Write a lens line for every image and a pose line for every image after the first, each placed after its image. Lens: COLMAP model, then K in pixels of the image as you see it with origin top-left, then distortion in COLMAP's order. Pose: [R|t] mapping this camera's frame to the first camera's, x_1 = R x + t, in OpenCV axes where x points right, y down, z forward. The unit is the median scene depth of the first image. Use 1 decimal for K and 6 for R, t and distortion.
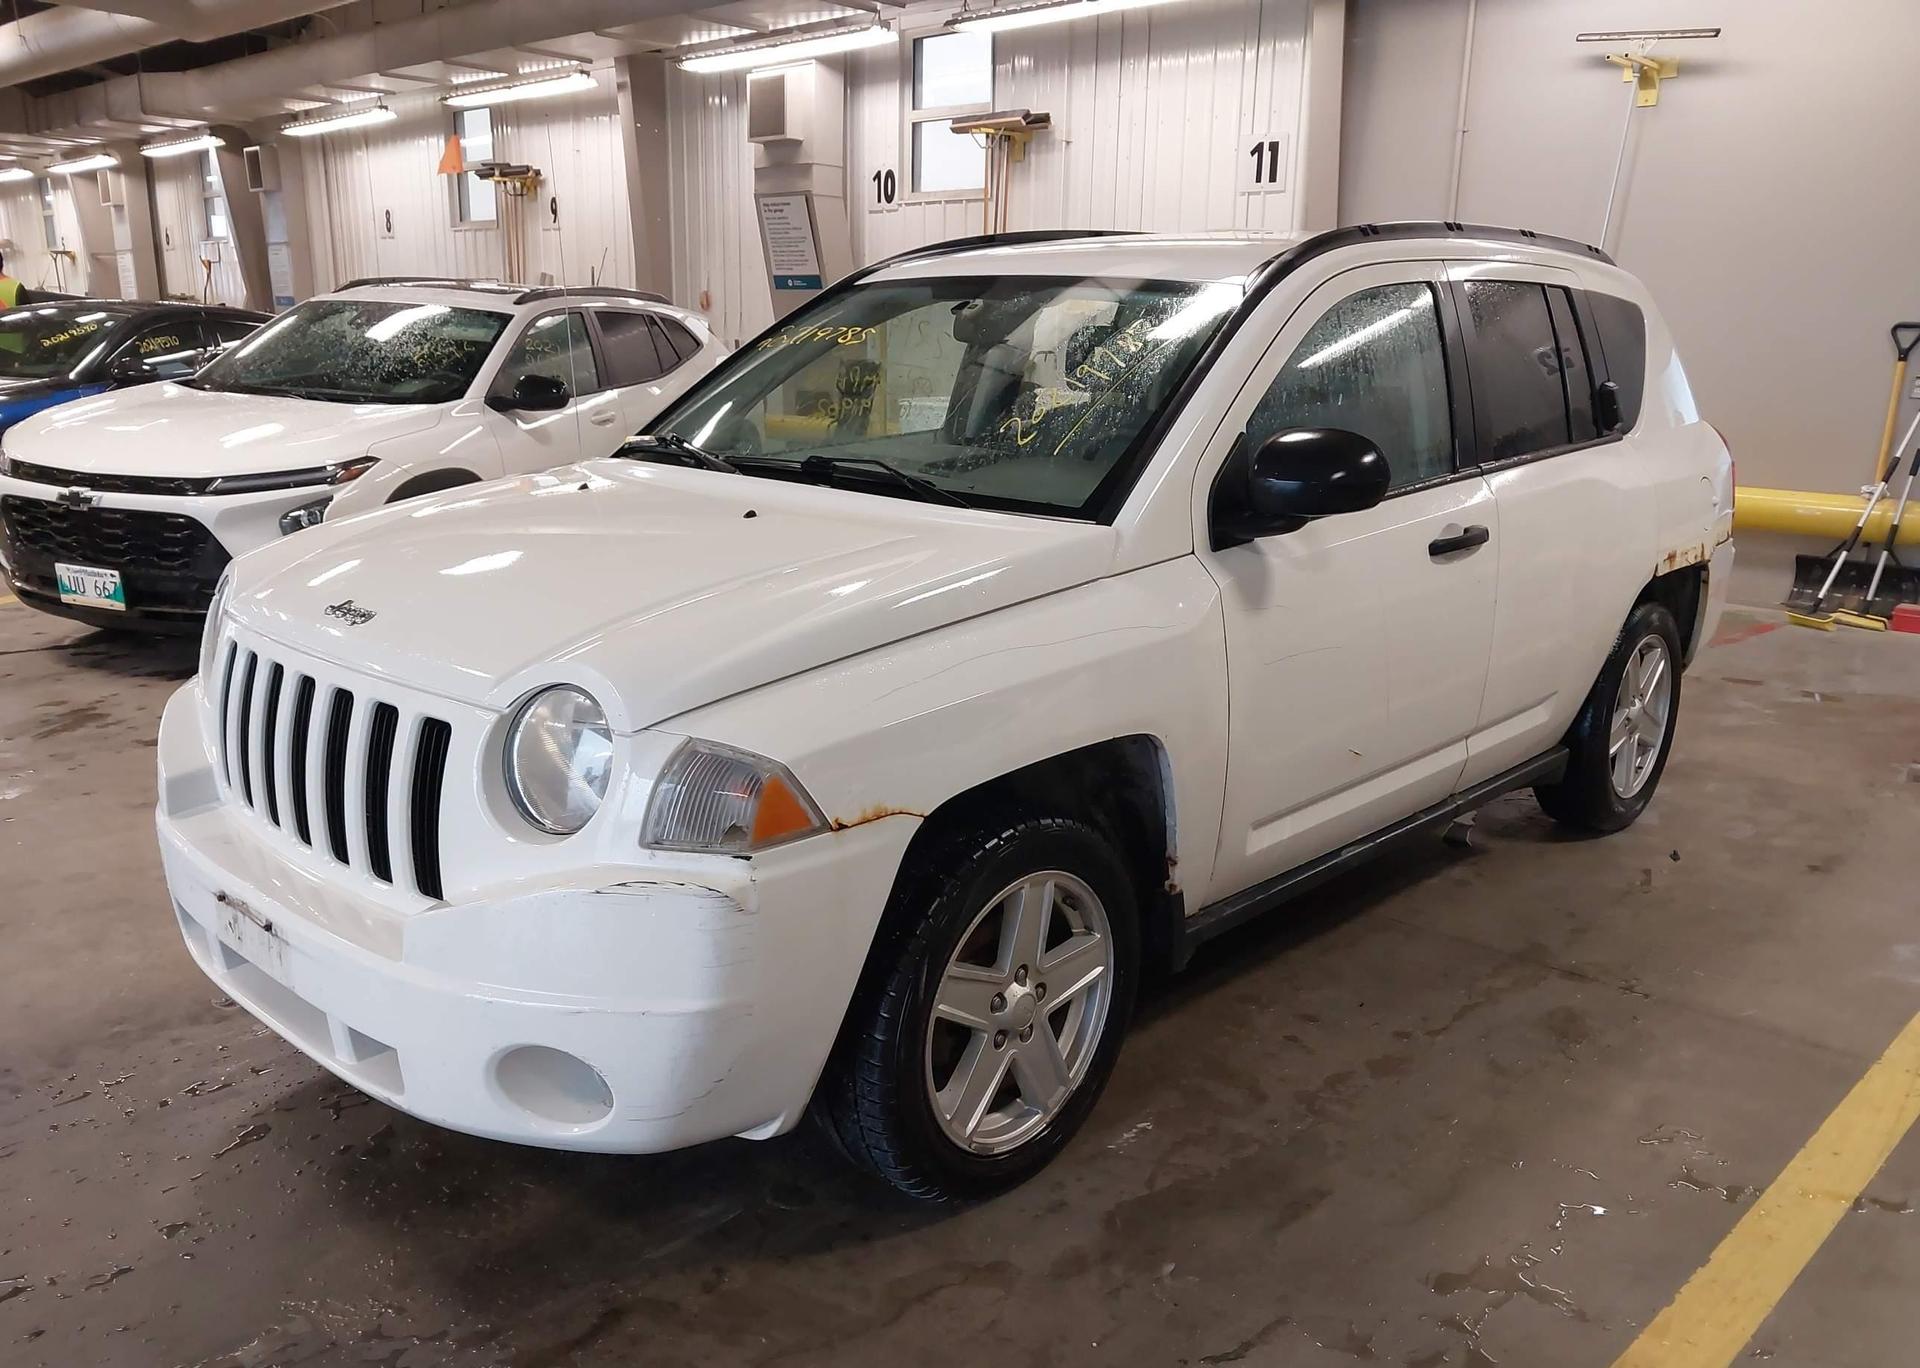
lens RADIAL K [[1534.3, 0, 963.3], [0, 1534.3, 680.5], [0, 0, 1]] dist [0.012106, -0.004478]
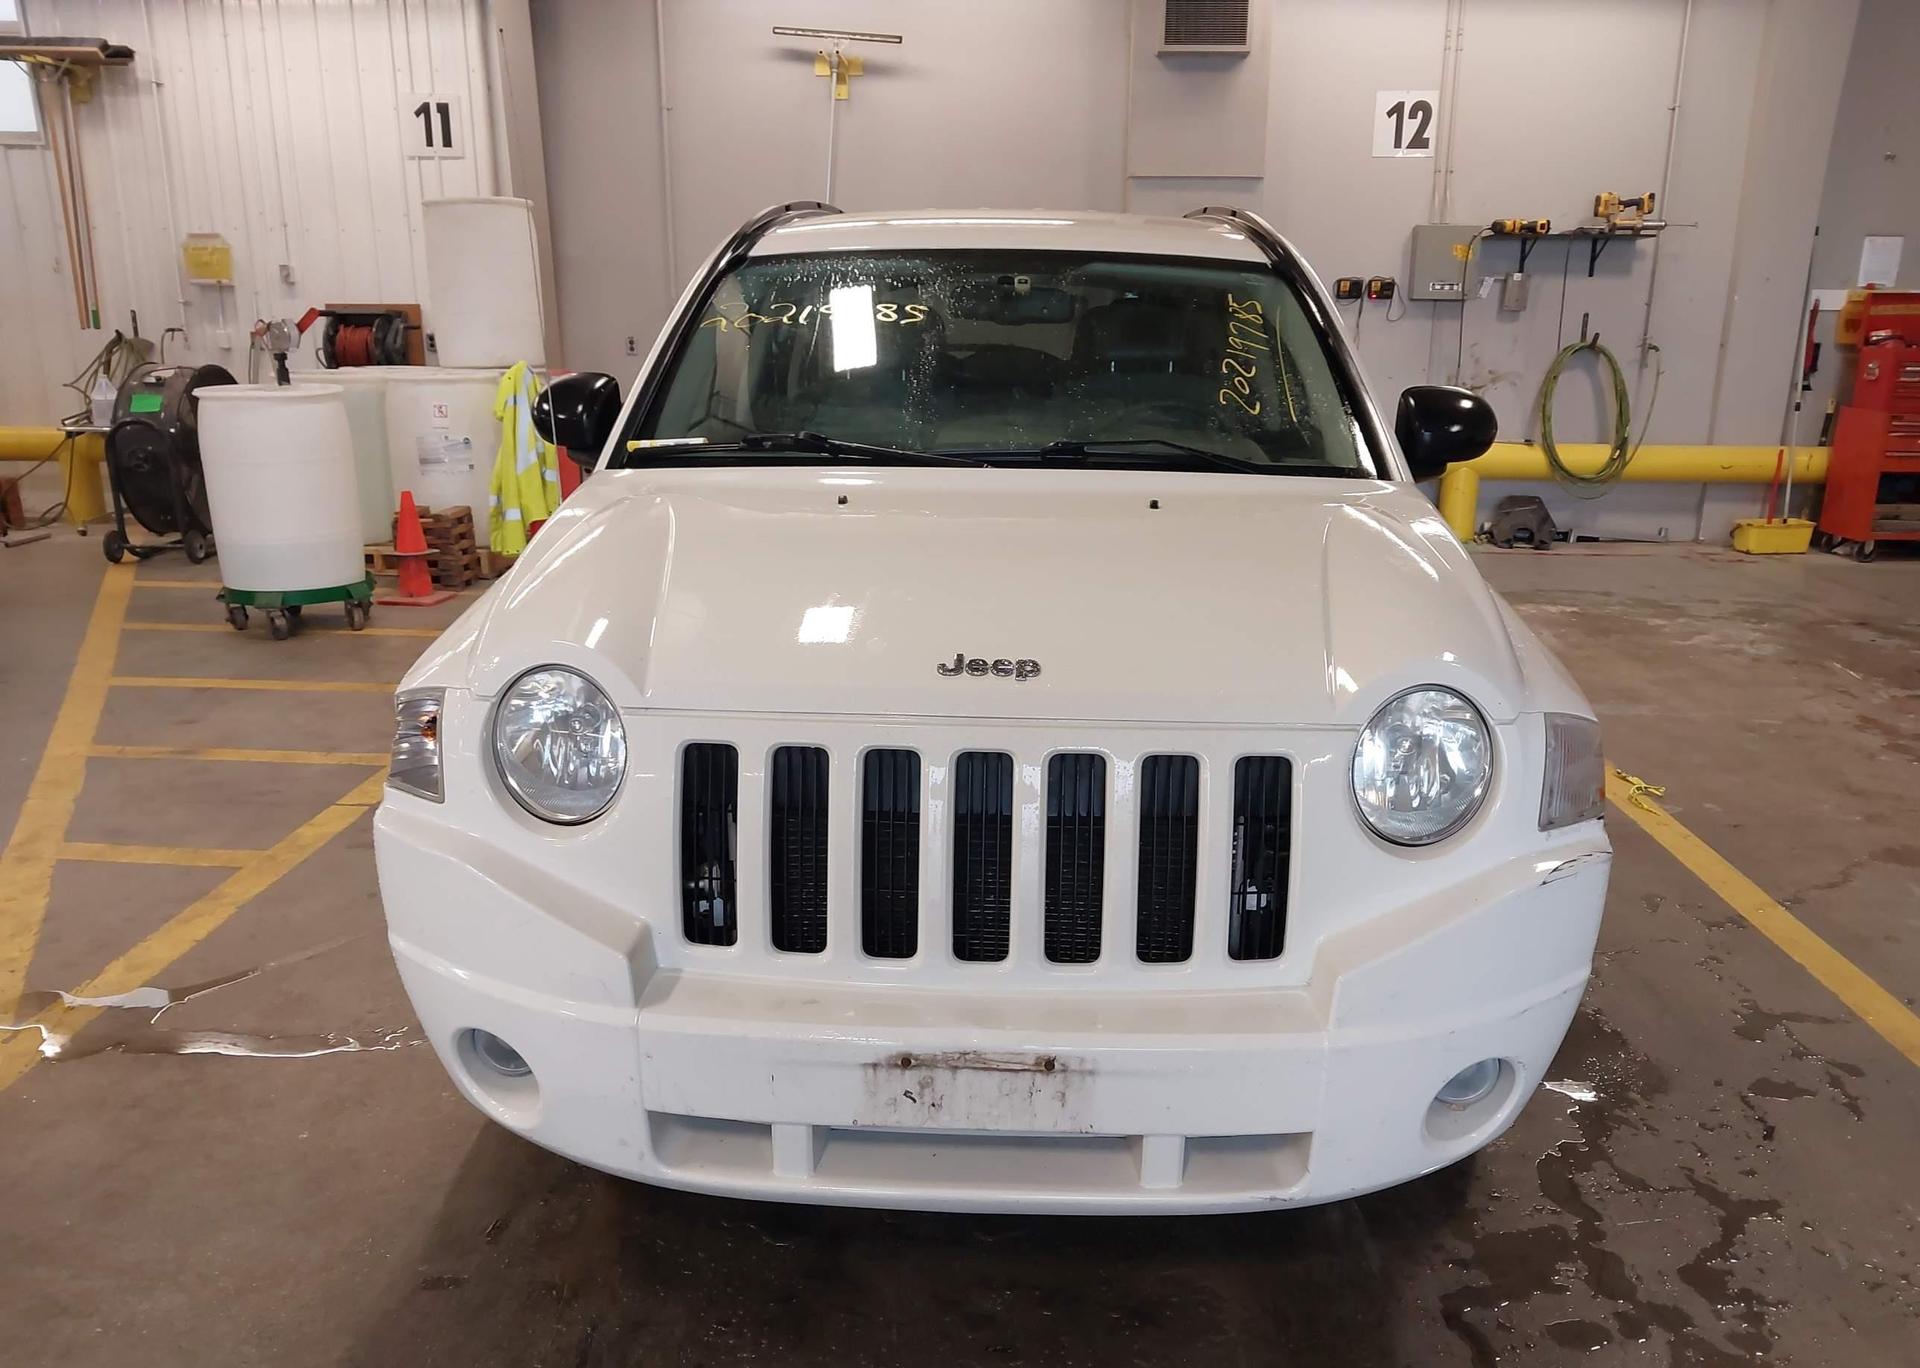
lens RADIAL K [[1534.3, 0, 963.3], [0, 1534.3, 680.5], [0, 0, 1]] dist [0.012106, -0.004478]
pose [[0.756231, -0.164078, 0.633399, -0.619973], [0.153574, 0.985515, 0.071935, -0.065105], [-0.636027, 0.042874, 0.770475, 0.263431]]
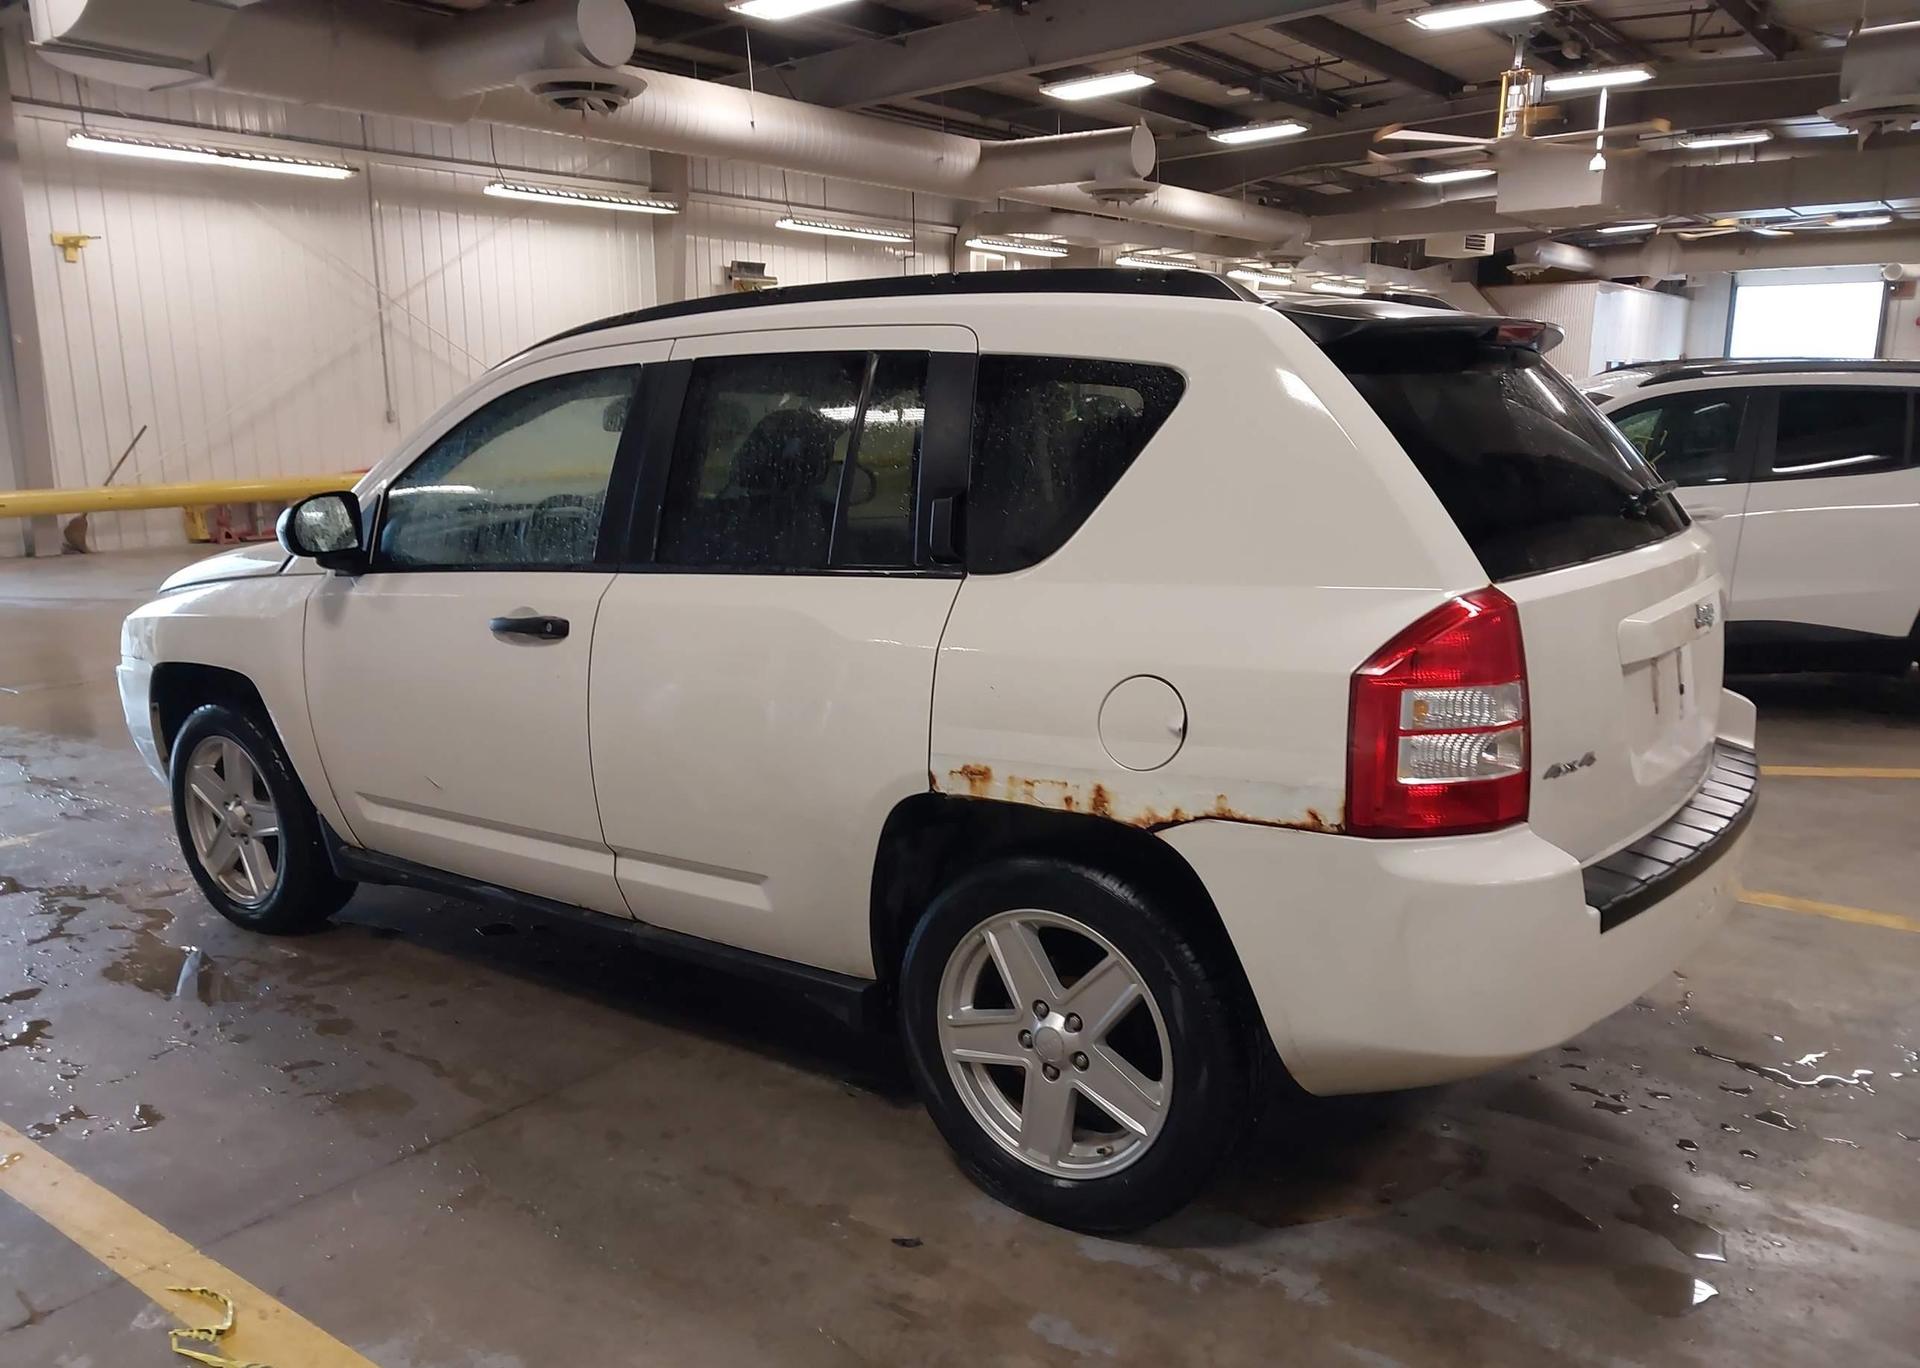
lens RADIAL K [[1544.5, 0, 960.0], [0, 1544.5, 684.0], [0, 0, 1]] dist [0.002473, -0.001388]
pose [[0.105012, 0.164508, -0.980770, 1.224722], [-0.208604, 0.967925, 0.140018, -0.230874], [0.972346, 0.189889, 0.135961, 1.053291]]
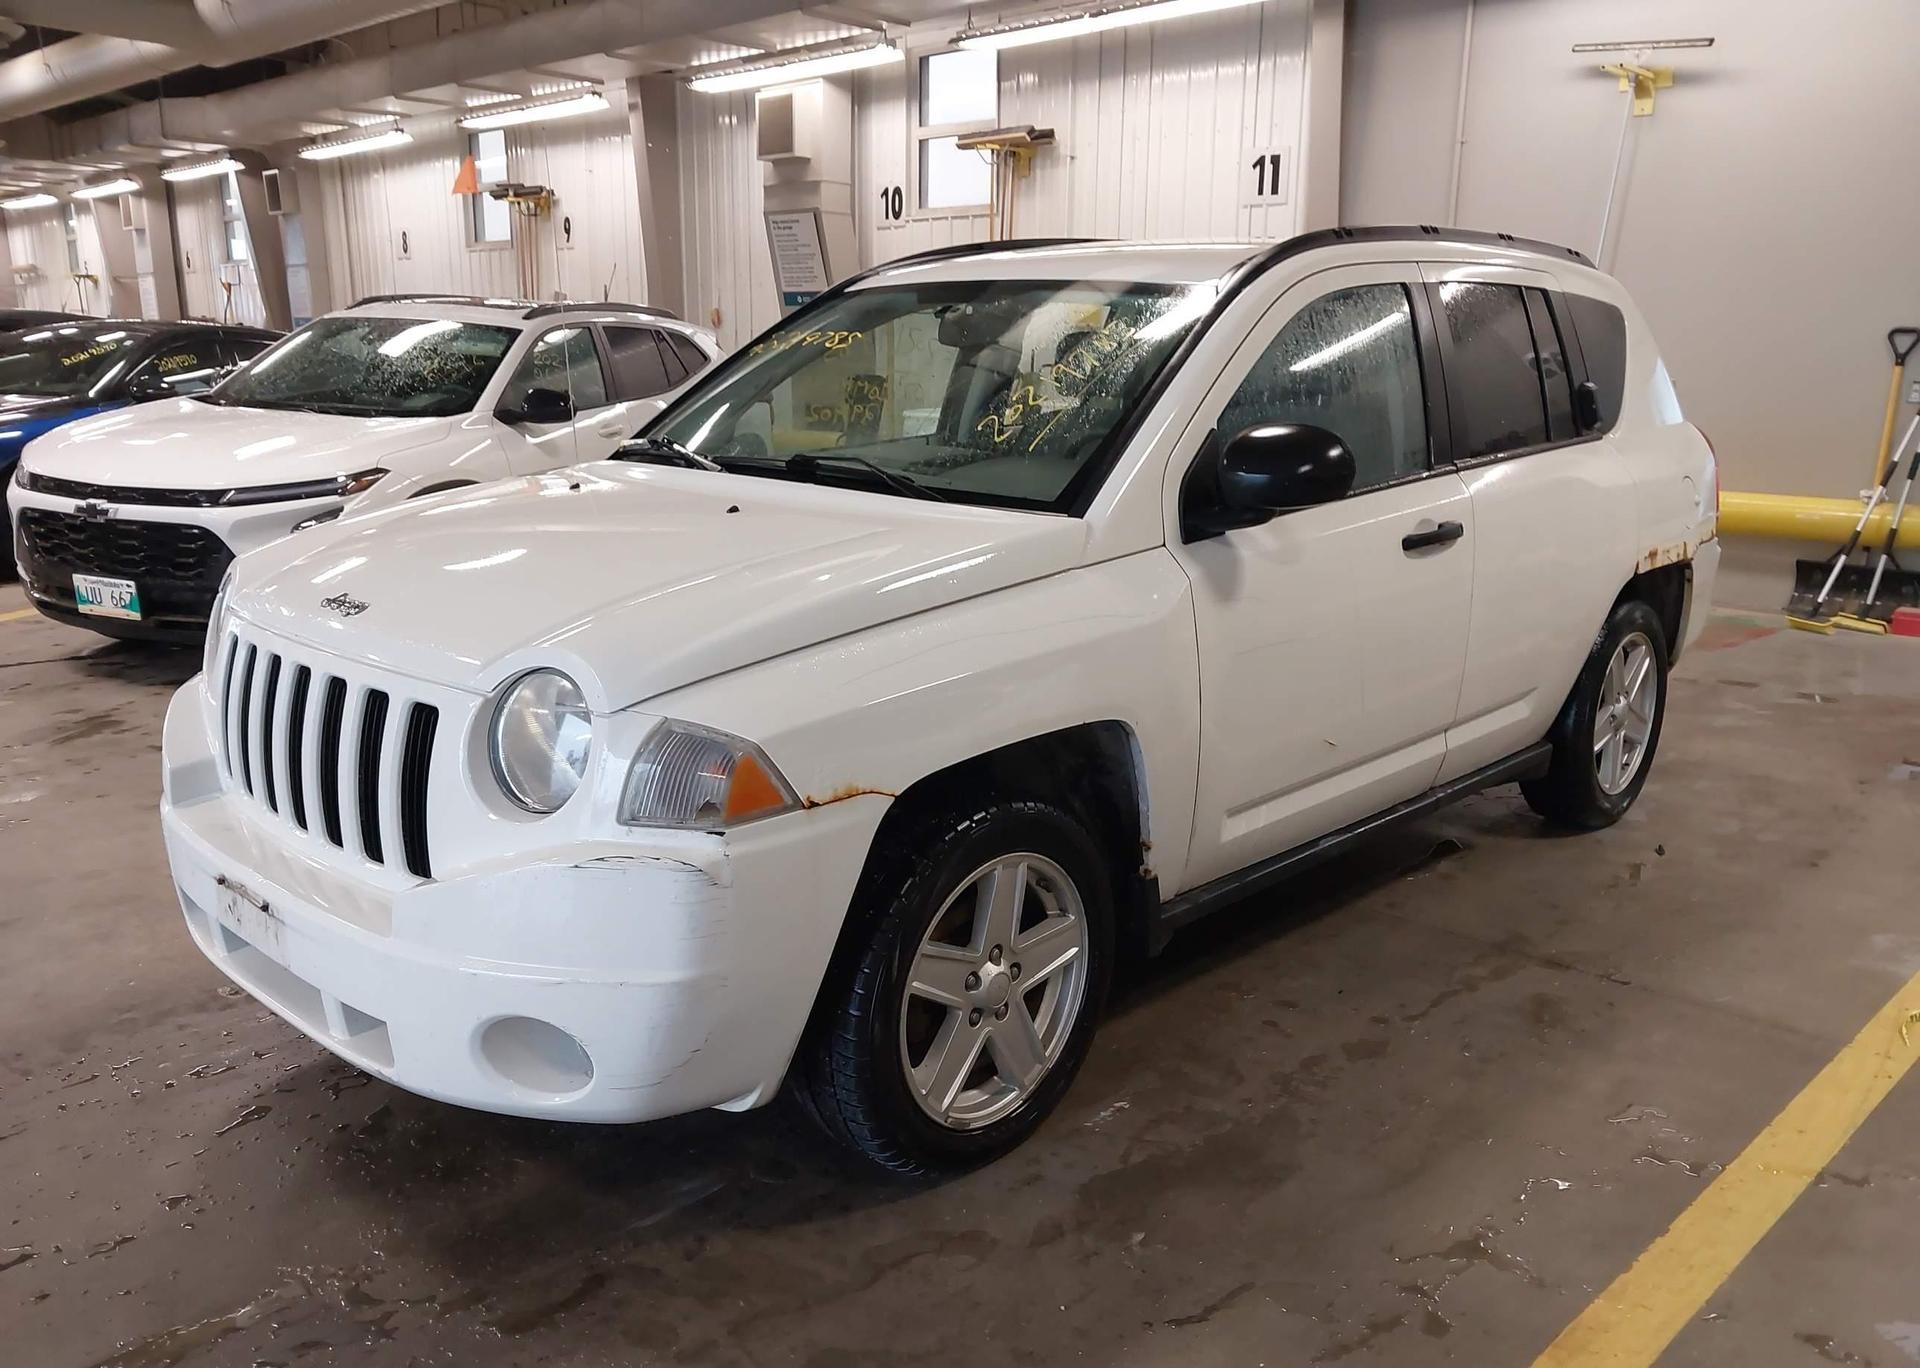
lens RADIAL K [[1529.5, 0, 963.6], [0, 1529.5, 686.3], [0, 0, 1]] dist [0.013639, -0.006660]
pose [[0.999929, -0.004887, -0.010908, 0.019514], [0.004813, 0.999965, -0.006844, 0.013232], [0.010941, 0.006791, 0.999917, -0.018445]]
